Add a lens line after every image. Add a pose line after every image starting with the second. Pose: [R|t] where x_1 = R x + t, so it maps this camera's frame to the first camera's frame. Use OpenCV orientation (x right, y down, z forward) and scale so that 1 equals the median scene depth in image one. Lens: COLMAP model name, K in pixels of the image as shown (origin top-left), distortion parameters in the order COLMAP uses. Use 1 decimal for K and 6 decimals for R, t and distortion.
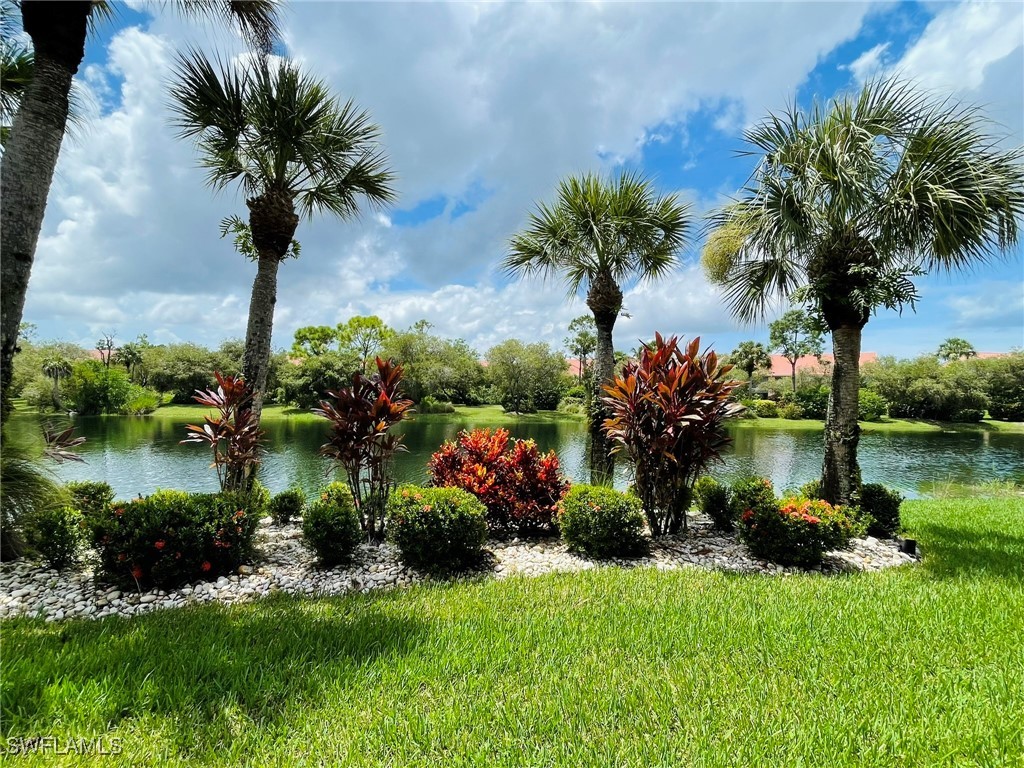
lens RADIAL K [[508.7, 0, 505.9], [0, 508.7, 382.3], [0, 0, 1]] dist [-0.013442, 0.006796]
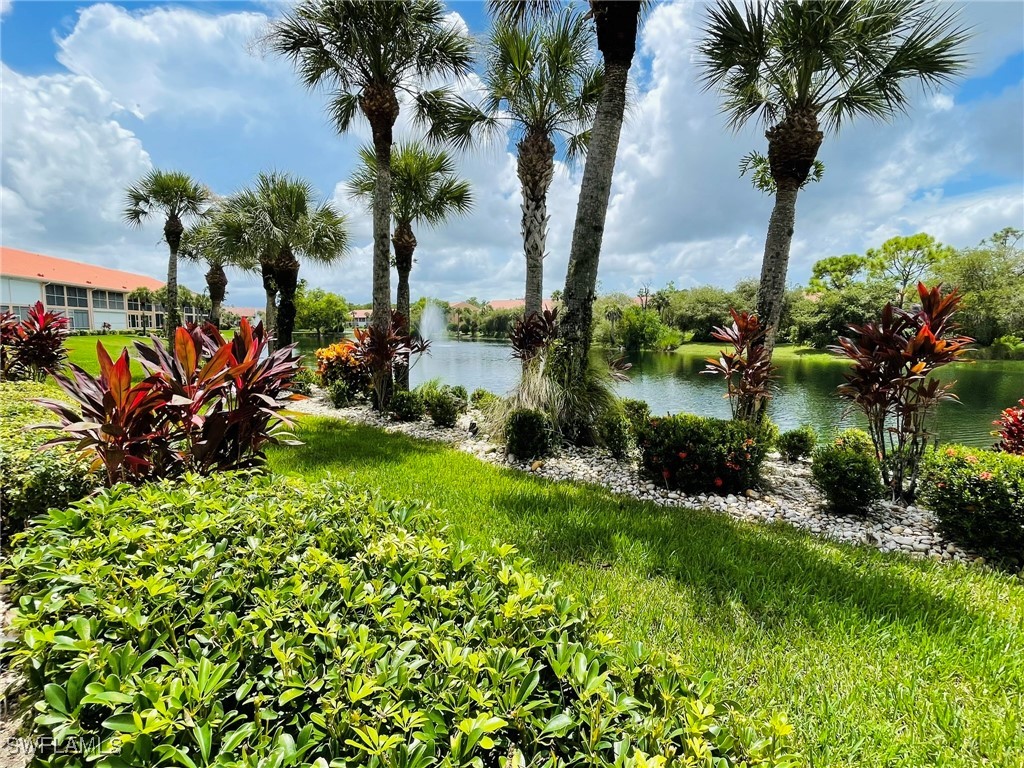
lens RADIAL K [[508.7, 0, 505.9], [0, 508.7, 382.3], [0, 0, 1]] dist [-0.013442, 0.006796]
pose [[0.595982, 0.077626, -0.799237, 0.009122], [0.017851, 0.993790, 0.109834, 0.005774], [0.802799, -0.079726, 0.590895, -0.021799]]
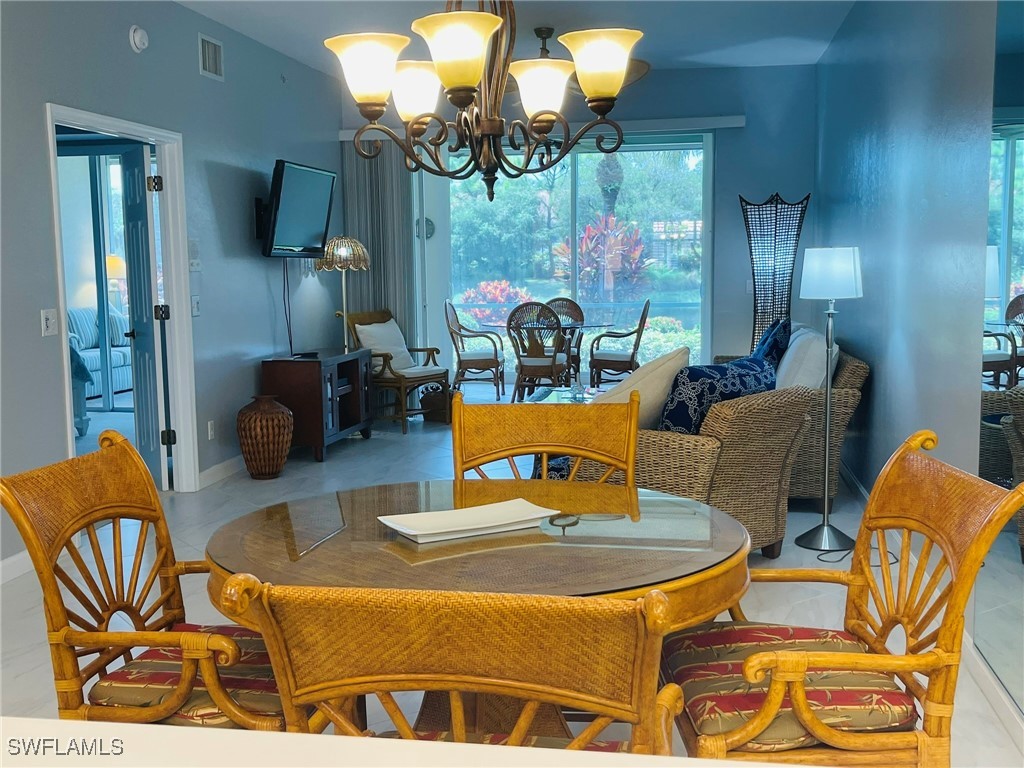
lens RADIAL K [[1106.2, 0, 512.0], [0, 1106.2, 384.0], [0, 0, 1]] dist [0.117820, 0.003081]
pose [[0.936741, 0.011430, -0.349837, 0.981690], [0.035924, 0.991049, 0.128571, -0.020874], [0.348176, -0.133005, 0.927946, -1.660495]]
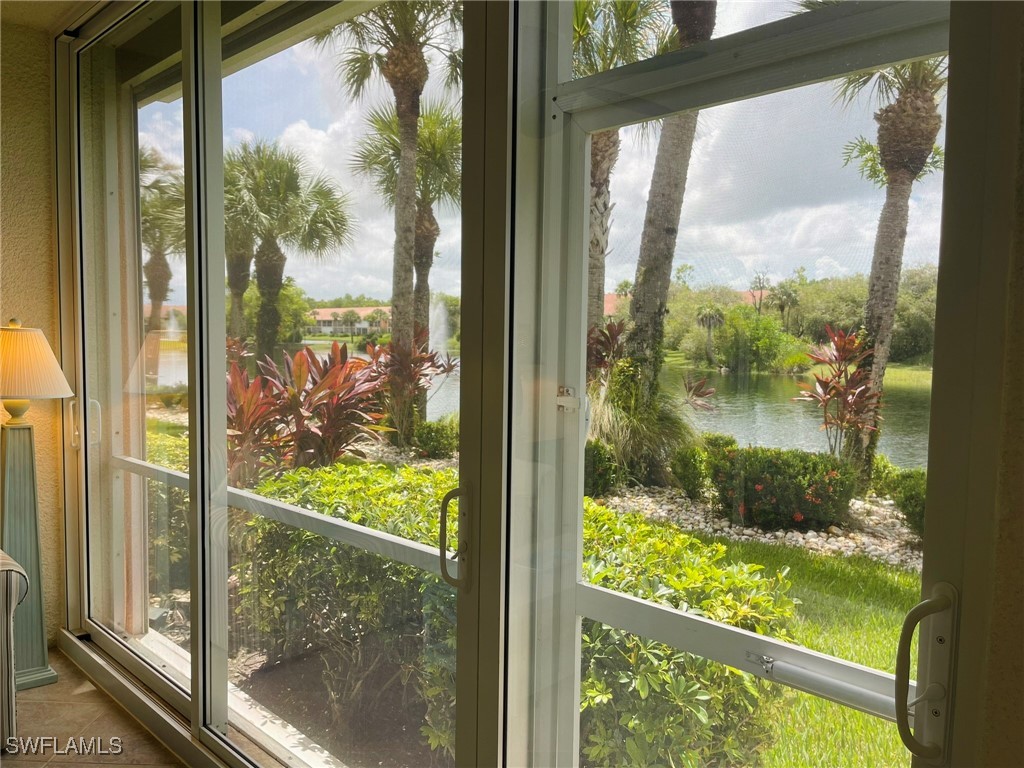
lens RADIAL K [[788.2, 0, 512.6], [0, 788.2, 389.6], [0, 0, 1]] dist [0.036486, 0.000016]
pose [[0.562246, 0.050336, -0.825437, 0.258152], [0.012998, 0.997485, 0.069681, -0.011279], [0.826868, -0.049907, 0.560178, -0.241742]]
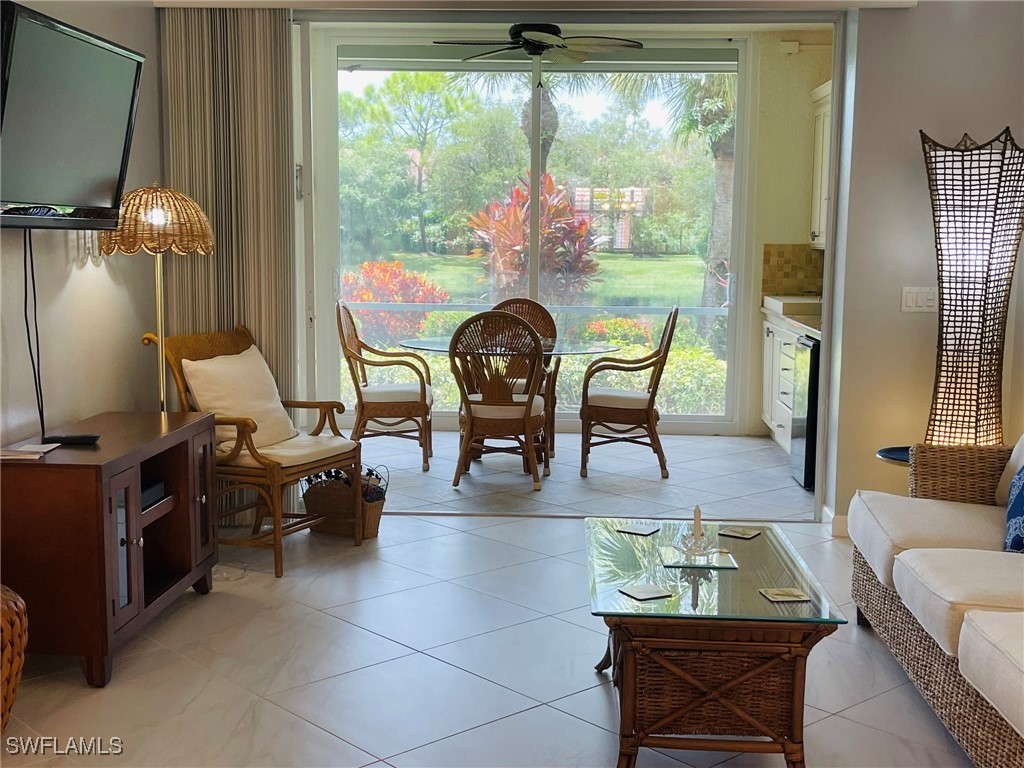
lens RADIAL K [[1247.9, 0, 512.0], [0, 1247.9, 384.0], [0, 0, 1]] dist [0.043385, -0.022640]
pose [[0.970925, 0.024687, -0.238109, 0.758100], [0.009732, 0.989775, 0.142303, -0.020162], [0.239187, -0.140483, 0.960757, -1.245598]]
